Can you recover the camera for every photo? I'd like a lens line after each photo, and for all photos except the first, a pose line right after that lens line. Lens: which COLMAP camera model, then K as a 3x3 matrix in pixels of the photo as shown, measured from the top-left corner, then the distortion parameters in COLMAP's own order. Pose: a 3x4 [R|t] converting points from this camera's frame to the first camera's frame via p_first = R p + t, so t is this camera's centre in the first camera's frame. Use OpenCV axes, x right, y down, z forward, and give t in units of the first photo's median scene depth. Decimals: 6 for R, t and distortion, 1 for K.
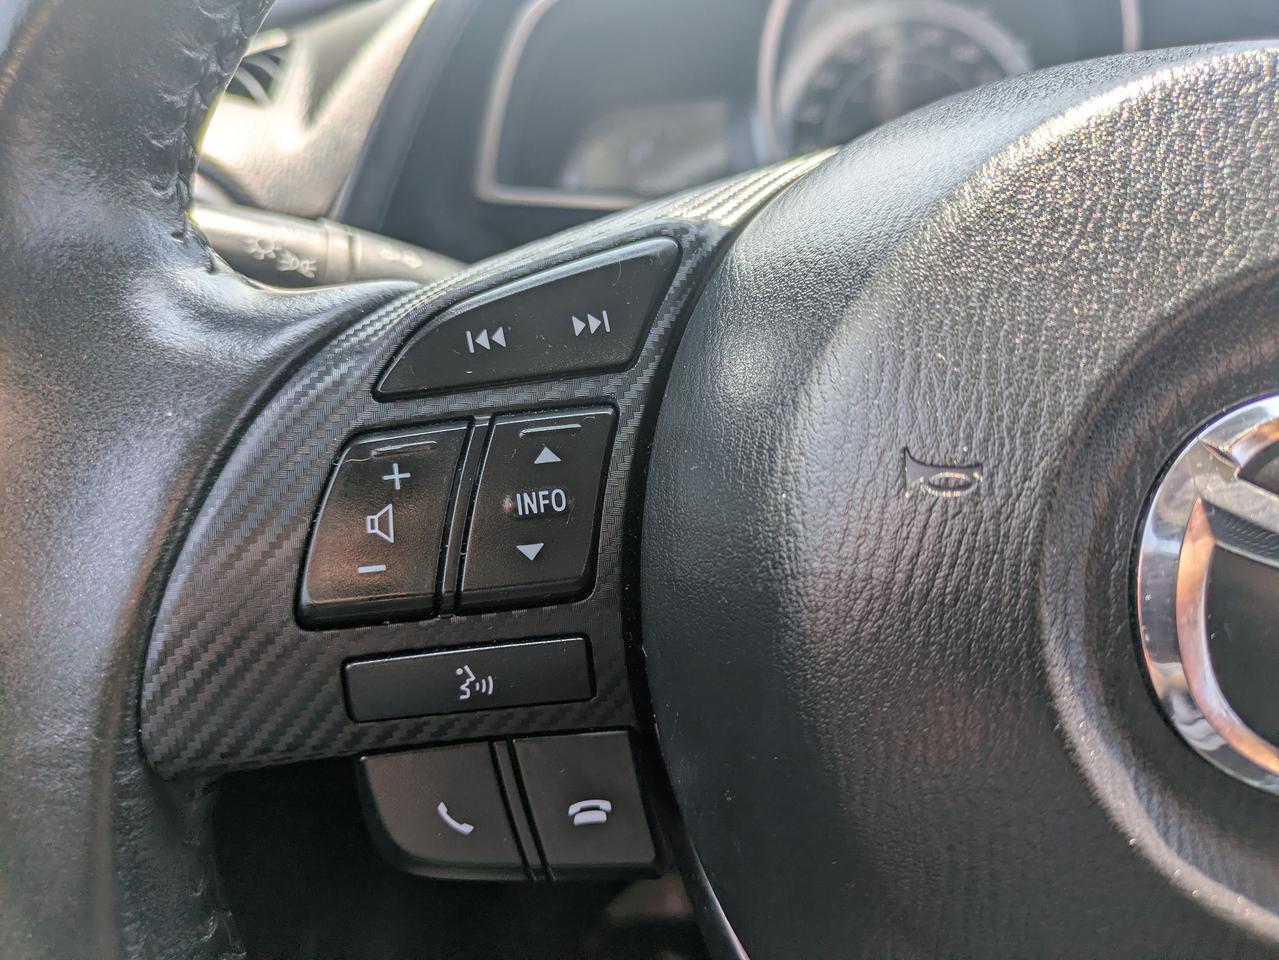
lens RADIAL K [[974.6, 0, 637.4], [0, 974.6, 457.7], [0, 0, 1]] dist [0.004758, -0.027078]
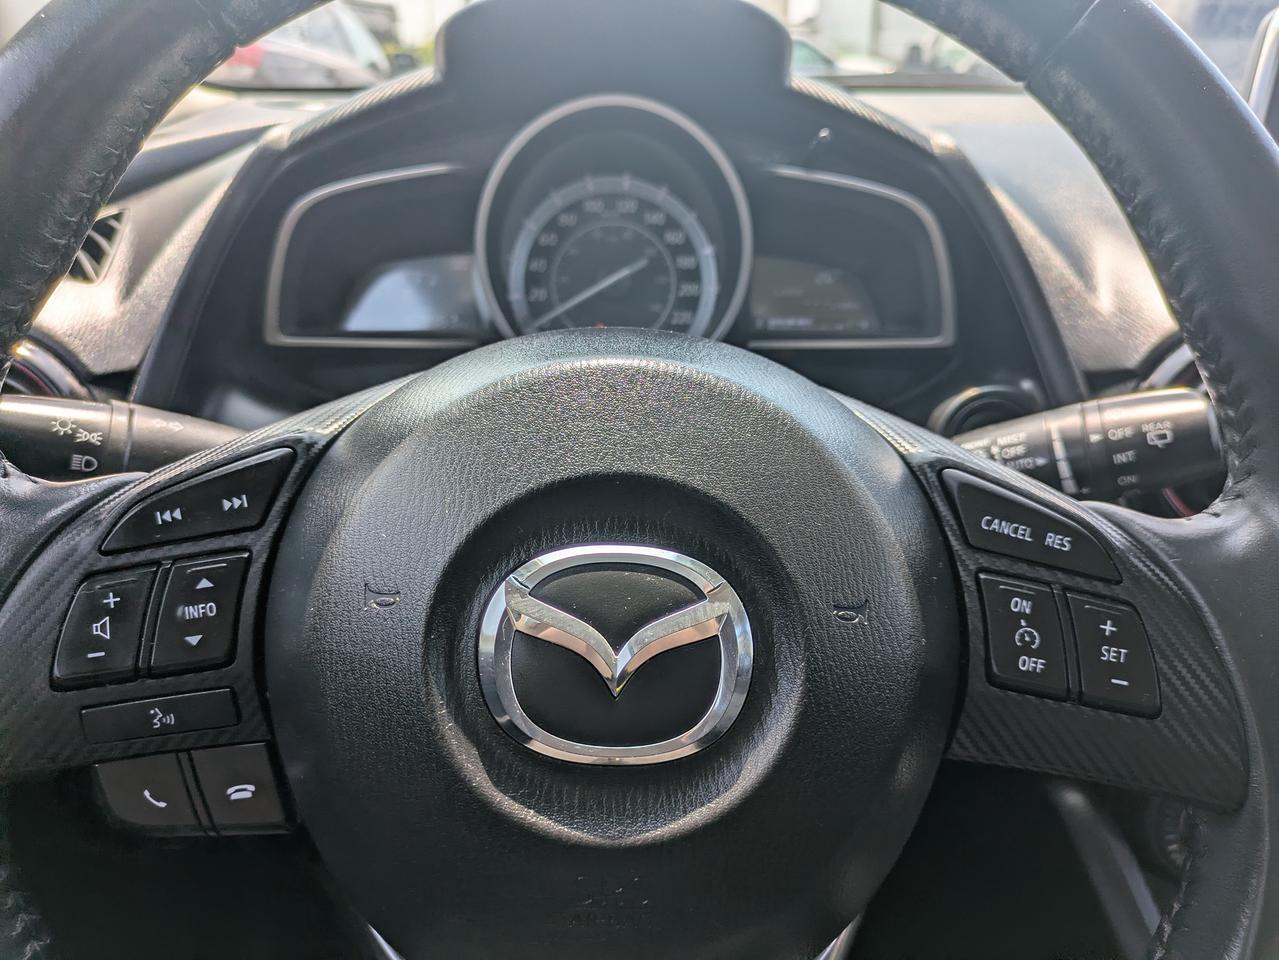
lens RADIAL K [[974.6, 0, 637.4], [0, 974.6, 457.7], [0, 0, 1]] dist [0.004758, -0.027078]
pose [[0.996642, -0.027658, 0.077067, 0.533597], [0.029945, 0.999140, -0.028688, -0.149372], [-0.076207, 0.030900, 0.996613, -0.767989]]
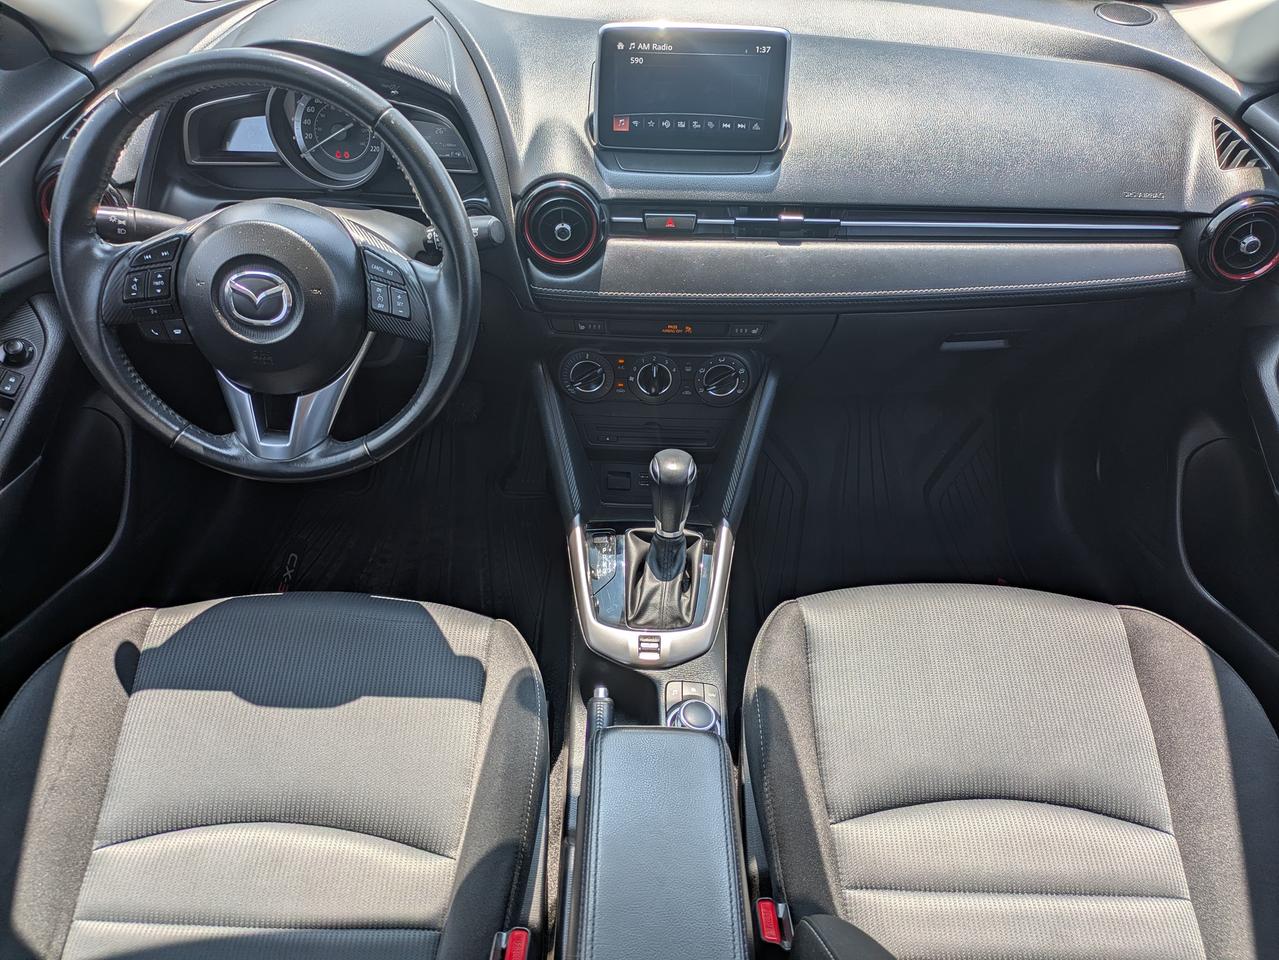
lens RADIAL K [[974.6, 0, 637.4], [0, 974.6, 457.7], [0, 0, 1]] dist [0.004758, -0.027078]
pose [[0.999472, -0.009078, 0.031196, 2.785154], [-0.001556, 0.945695, 0.325051, -0.940213], [-0.032453, -0.324928, 0.945182, -5.442667]]
